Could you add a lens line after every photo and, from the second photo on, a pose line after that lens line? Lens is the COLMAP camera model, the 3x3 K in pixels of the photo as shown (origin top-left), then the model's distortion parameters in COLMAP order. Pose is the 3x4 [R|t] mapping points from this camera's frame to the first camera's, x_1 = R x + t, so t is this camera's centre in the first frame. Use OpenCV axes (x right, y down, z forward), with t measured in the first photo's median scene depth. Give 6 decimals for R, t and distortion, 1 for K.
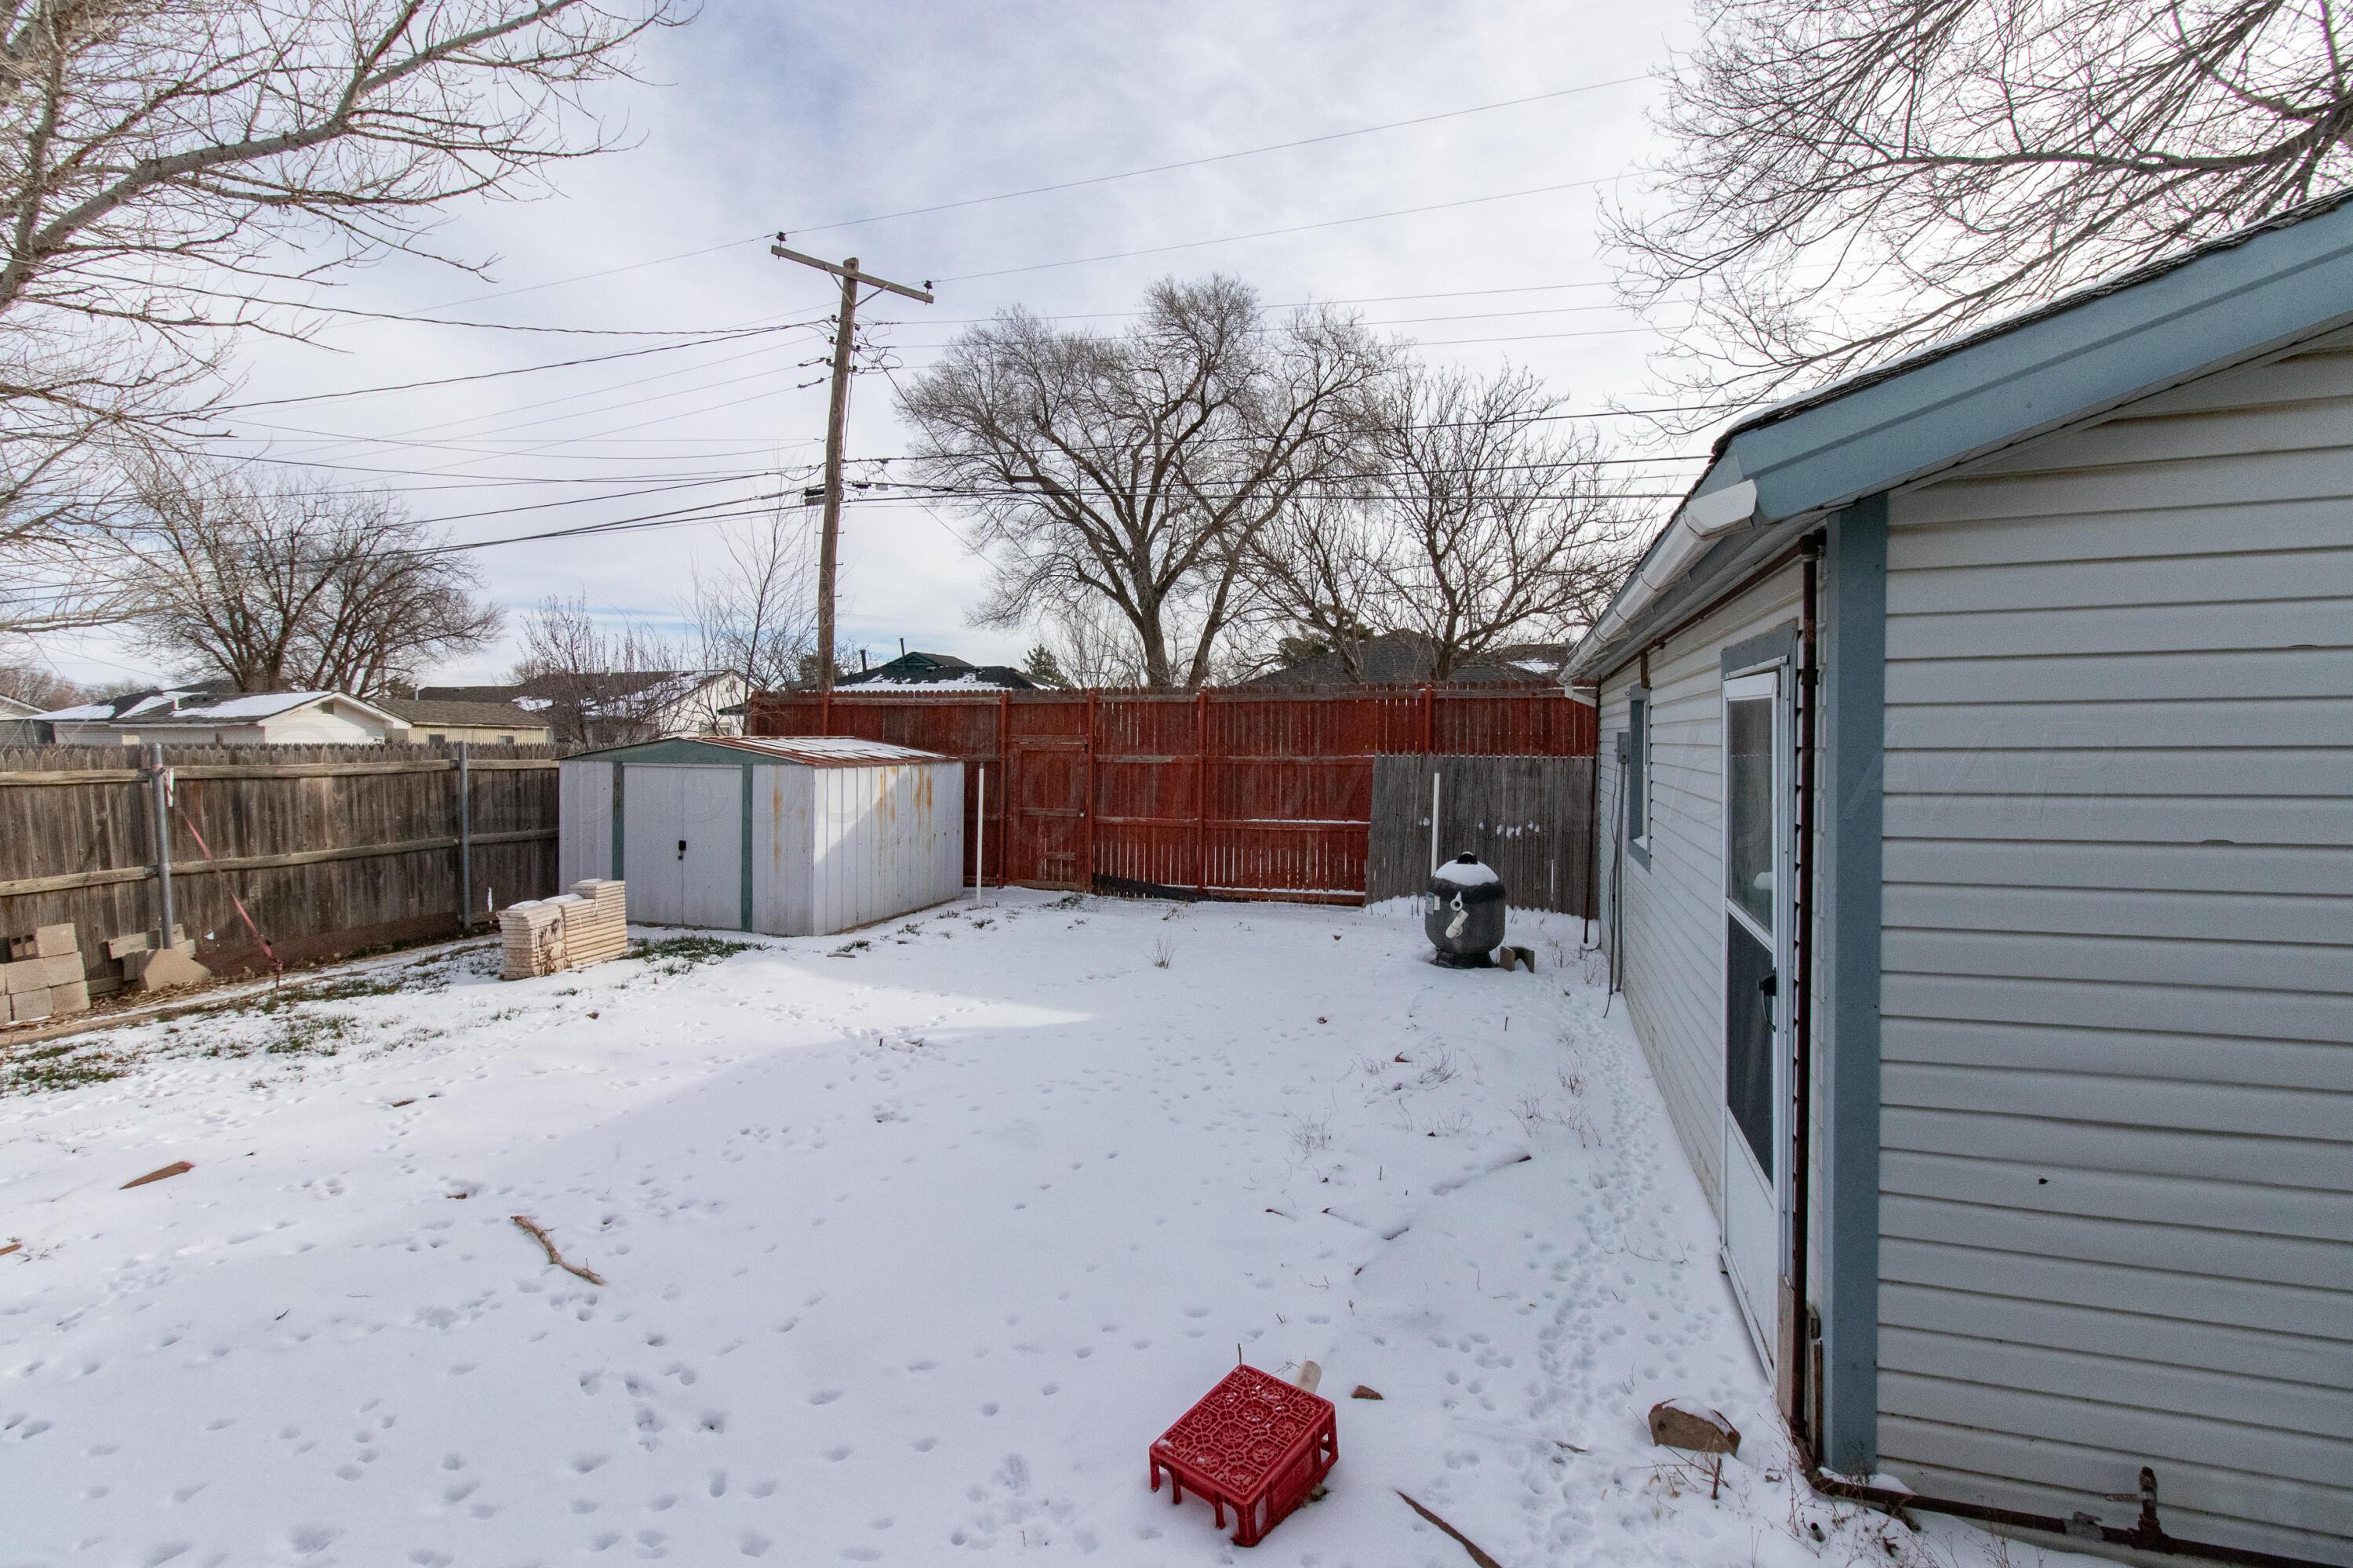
lens RADIAL K [[1094.9, 0, 1142.1], [0, 1094.9, 774.9], [0, 0, 1]] dist [0.003646, 0.000197]
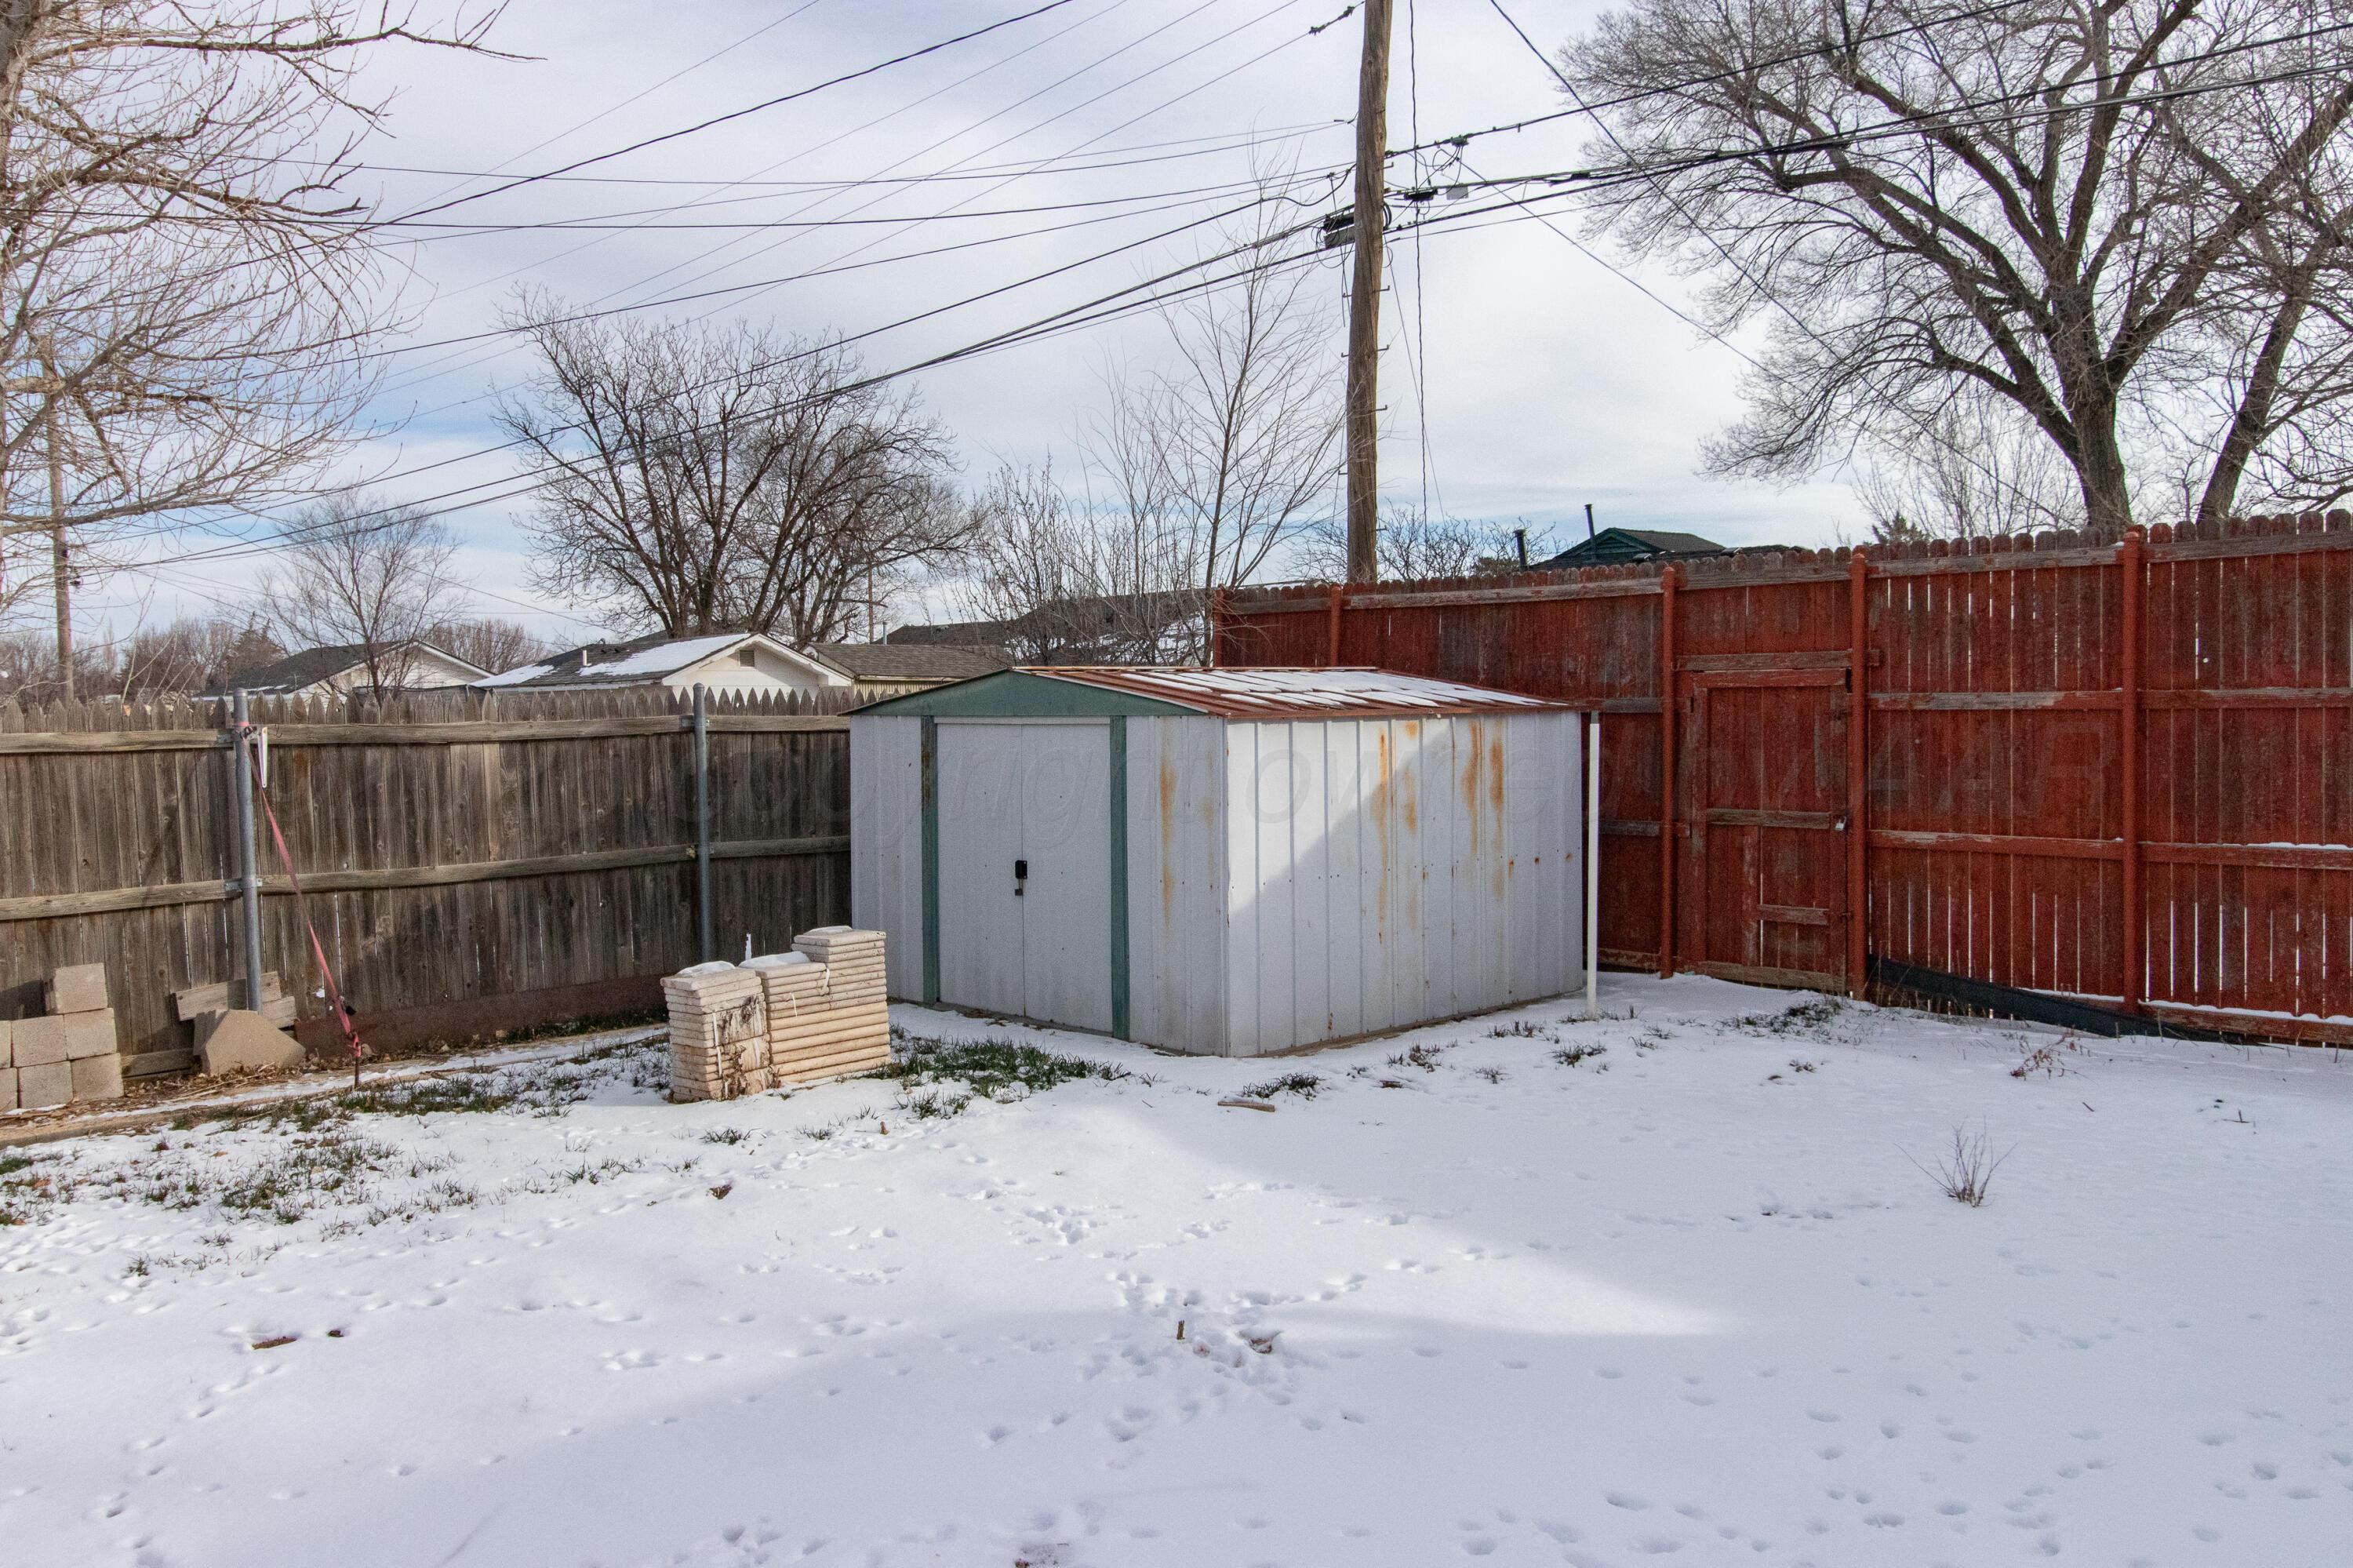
lens RADIAL K [[1836.1, 0, 1175.0], [0, 1836.1, 737.2], [0, 0, 1]] dist [0.003580, 0.000658]
pose [[0.884073, -0.008010, -0.467280, 0.068071], [0.001457, 0.999895, -0.014384, 0.011952], [0.467347, 0.012035, 0.883992, 0.228685]]
